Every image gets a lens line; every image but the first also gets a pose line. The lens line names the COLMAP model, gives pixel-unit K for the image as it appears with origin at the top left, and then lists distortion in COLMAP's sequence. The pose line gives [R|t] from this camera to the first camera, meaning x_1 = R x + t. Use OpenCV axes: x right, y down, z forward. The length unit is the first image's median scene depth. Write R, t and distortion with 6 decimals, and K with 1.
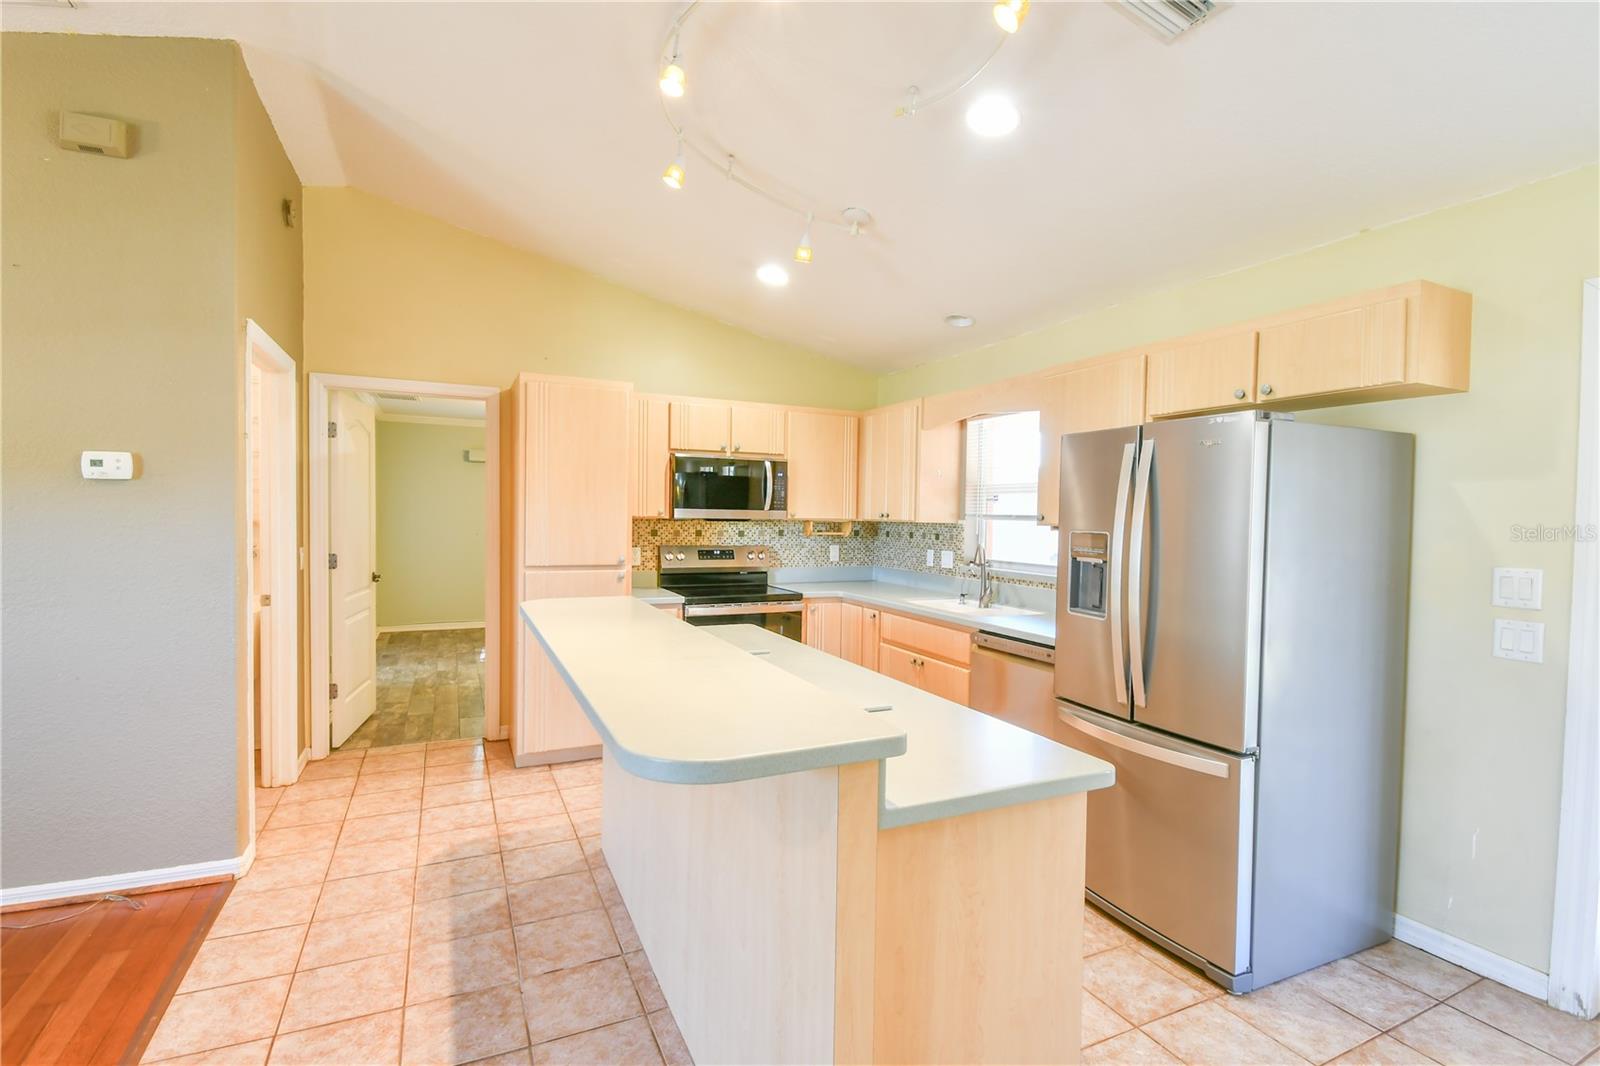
lens RADIAL K [[736.3, 0, 807.9], [0, 736.3, 541.4], [0, 0, 1]] dist [0.014793, -0.013325]
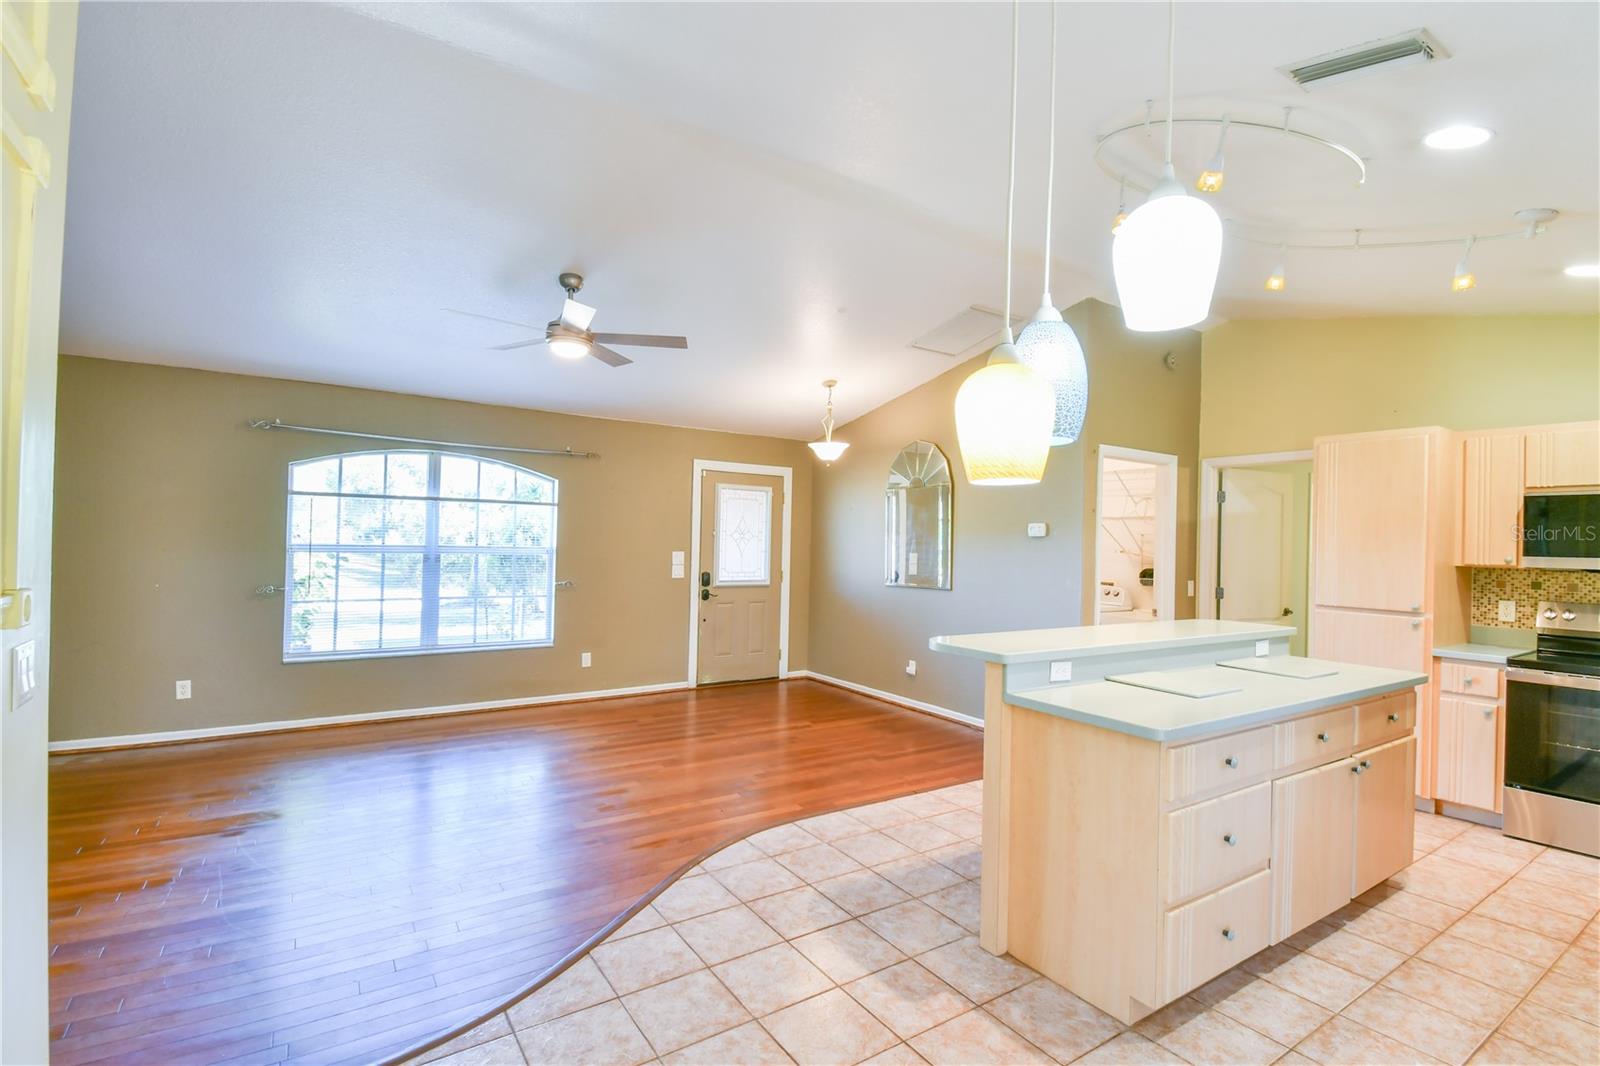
lens RADIAL K [[736.3, 0, 779.5], [0, 736.3, 550.7], [0, 0, 1]] dist [0.014793, -0.013325]
pose [[0.121187, 0.000579, -0.992630, 0.606137], [-0.058767, 0.998250, -0.006592, 0.005844], [0.990889, 0.059133, 0.121009, 0.030896]]
